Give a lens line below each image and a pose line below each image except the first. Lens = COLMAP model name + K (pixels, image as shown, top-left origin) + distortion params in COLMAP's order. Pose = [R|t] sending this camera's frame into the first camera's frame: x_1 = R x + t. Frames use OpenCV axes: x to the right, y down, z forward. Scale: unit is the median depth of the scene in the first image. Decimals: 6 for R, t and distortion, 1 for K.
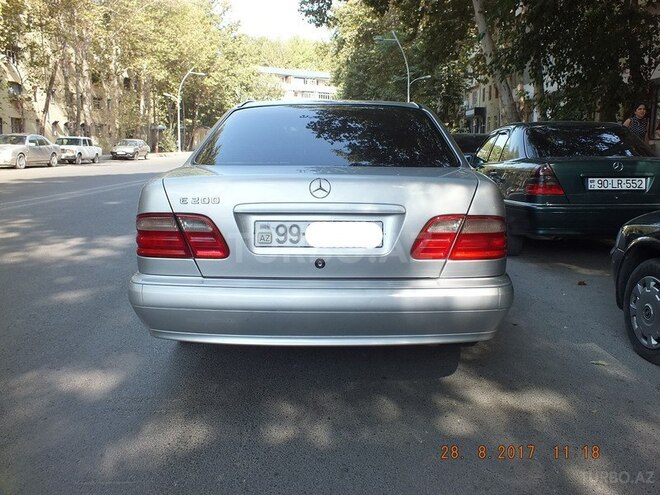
lens RADIAL K [[623.9, 0, 331.9], [0, 623.9, 243.6], [0, 0, 1]] dist [0.008576, 0.000000]
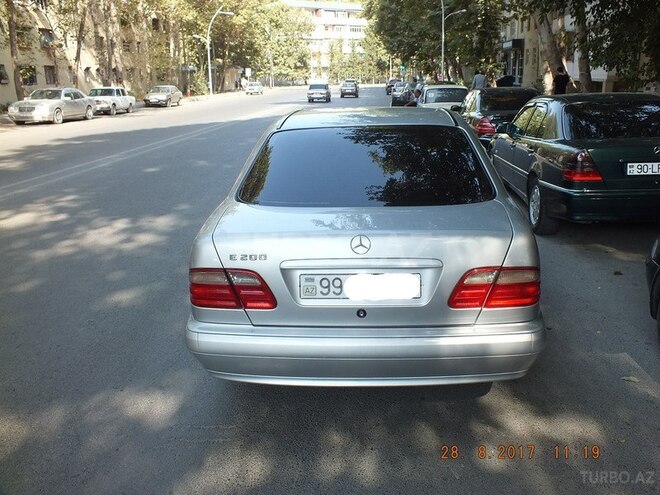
lens RADIAL K [[623.9, 0, 332.9], [0, 623.9, 243.7], [0, 0, 1]] dist [0.008576, 0.000000]
pose [[0.998351, -0.017304, -0.054732, -0.004886], [0.022724, 0.994728, 0.100002, -0.121264], [0.052713, -0.101081, 0.993481, -0.029882]]
